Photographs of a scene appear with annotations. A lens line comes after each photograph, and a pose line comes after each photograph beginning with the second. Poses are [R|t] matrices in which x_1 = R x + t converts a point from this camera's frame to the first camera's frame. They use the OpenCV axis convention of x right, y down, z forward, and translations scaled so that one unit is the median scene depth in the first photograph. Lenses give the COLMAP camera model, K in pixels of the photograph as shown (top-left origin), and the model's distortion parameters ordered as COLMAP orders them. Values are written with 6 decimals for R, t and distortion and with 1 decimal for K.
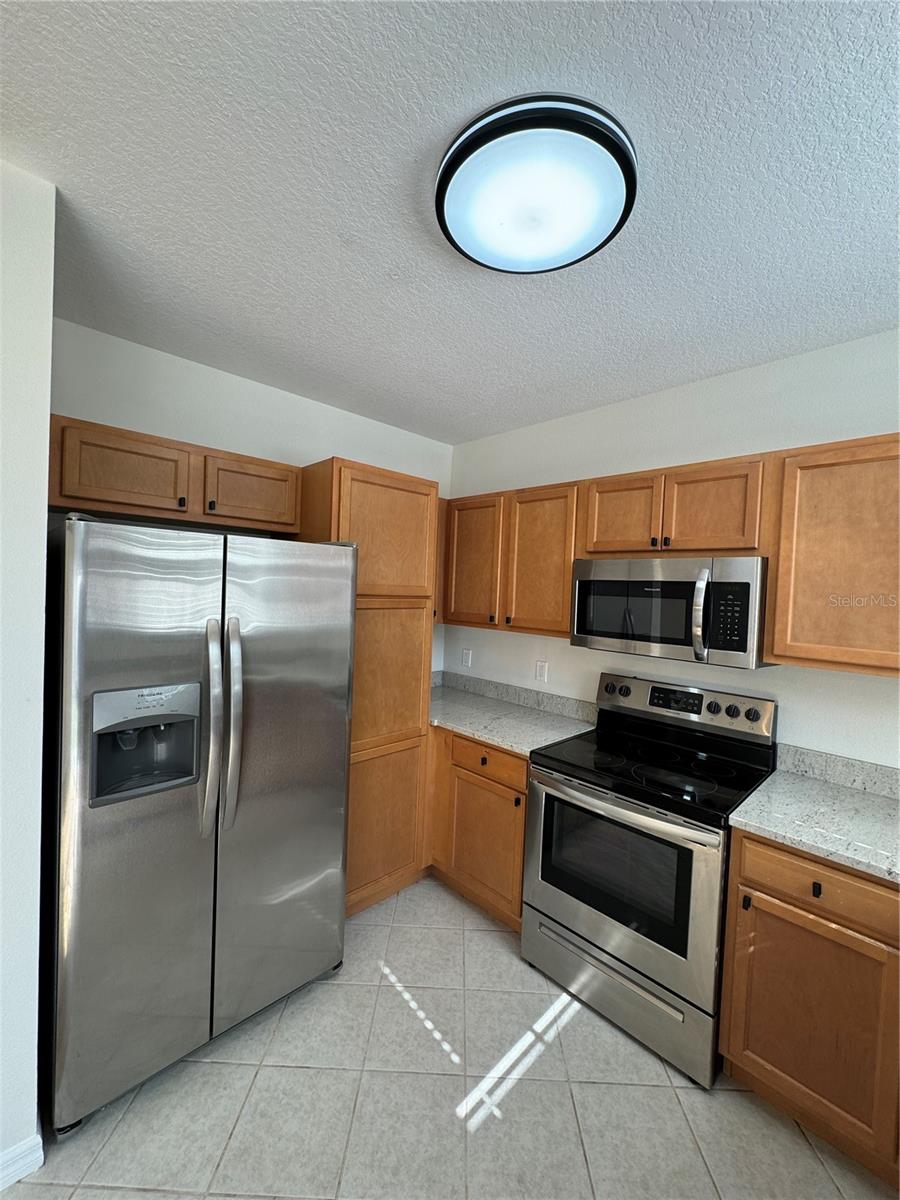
lens RADIAL K [[483.5, 0, 452.1], [0, 483.5, 599.7], [0, 0, 1]] dist [-0.002426, 0.000200]
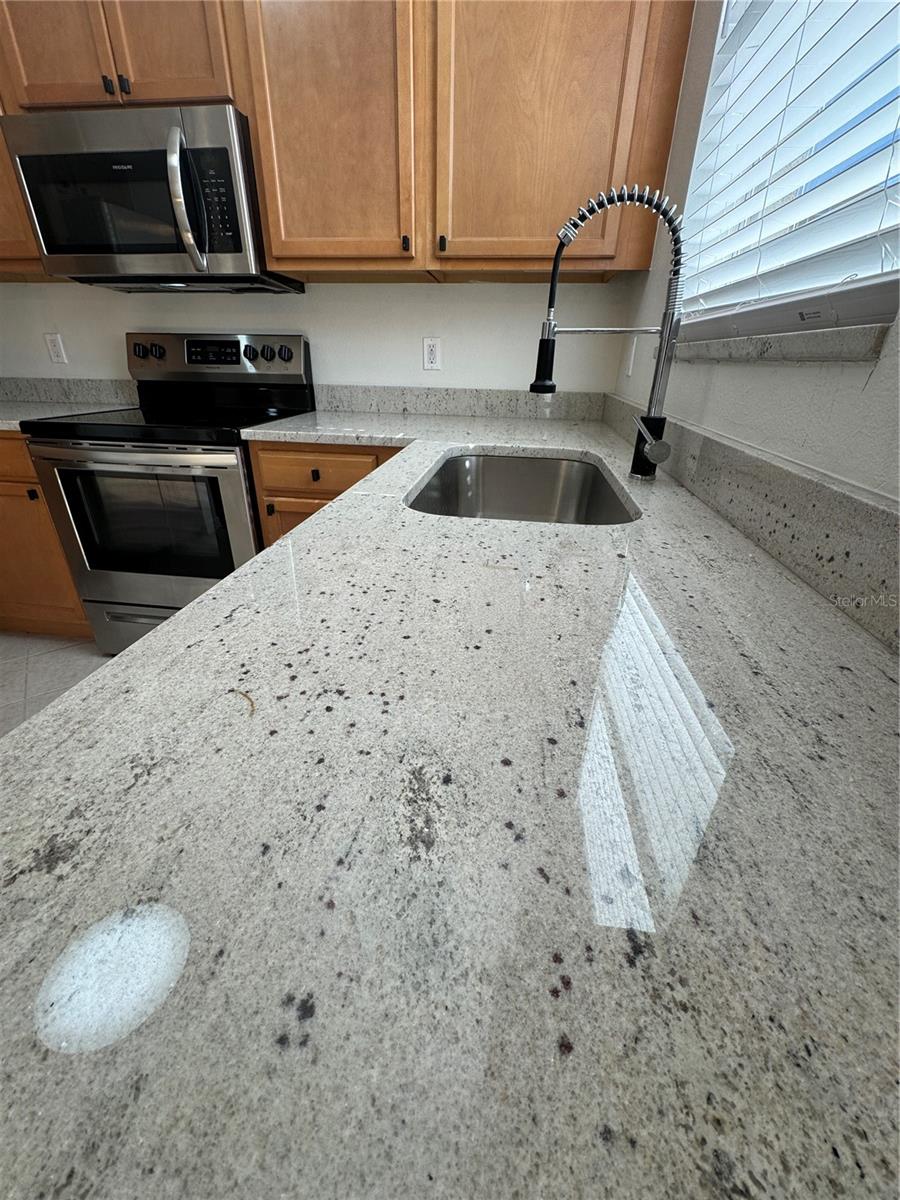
lens RADIAL K [[483.5, 0, 457.2], [0, 483.5, 599.8], [0, 0, 1]] dist [-0.002426, 0.000200]
pose [[0.781672, -0.298201, 0.547782, 0.217289], [0.020038, 0.889847, 0.455819, 0.247302], [-0.623368, -0.345325, 0.701544, -0.067866]]
